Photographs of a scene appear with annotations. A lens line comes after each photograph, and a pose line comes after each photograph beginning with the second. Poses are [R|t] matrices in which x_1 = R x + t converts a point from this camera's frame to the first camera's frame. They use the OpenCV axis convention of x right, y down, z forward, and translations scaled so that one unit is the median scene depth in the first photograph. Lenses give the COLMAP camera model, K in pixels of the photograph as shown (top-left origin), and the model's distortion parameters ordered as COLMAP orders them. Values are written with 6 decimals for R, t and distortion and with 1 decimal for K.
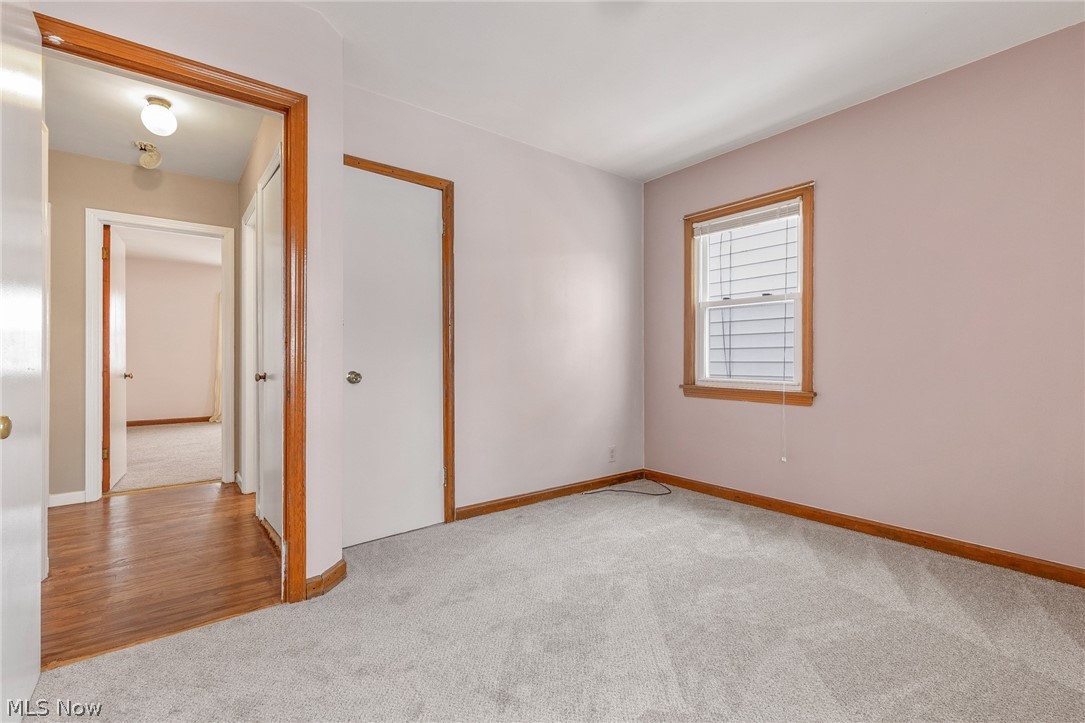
lens RADIAL K [[496.2, 0, 548.4], [0, 496.2, 355.5], [0, 0, 1]] dist [0.010226, -0.000542]
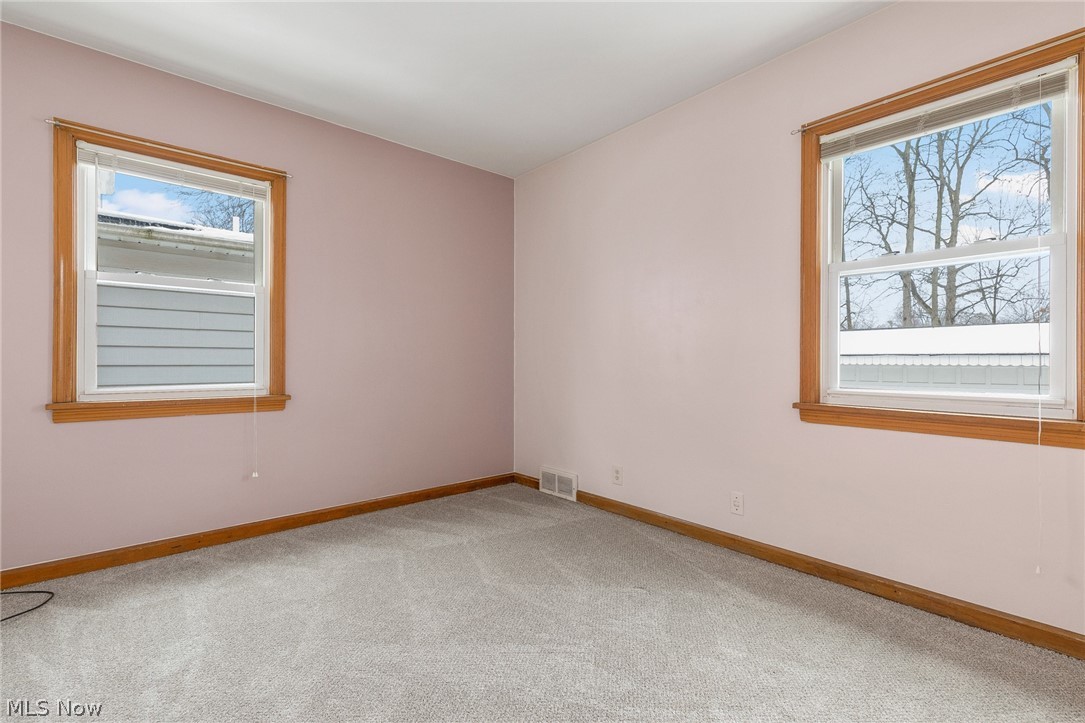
lens RADIAL K [[496.2, 0, 548.4], [0, 496.2, 355.5], [0, 0, 1]] dist [0.010226, -0.000542]
pose [[-0.059726, 0.006290, 0.998195, -0.440088], [-0.007822, 0.999946, -0.006769, 0.001248], [-0.998184, -0.008212, -0.059674, 0.548304]]
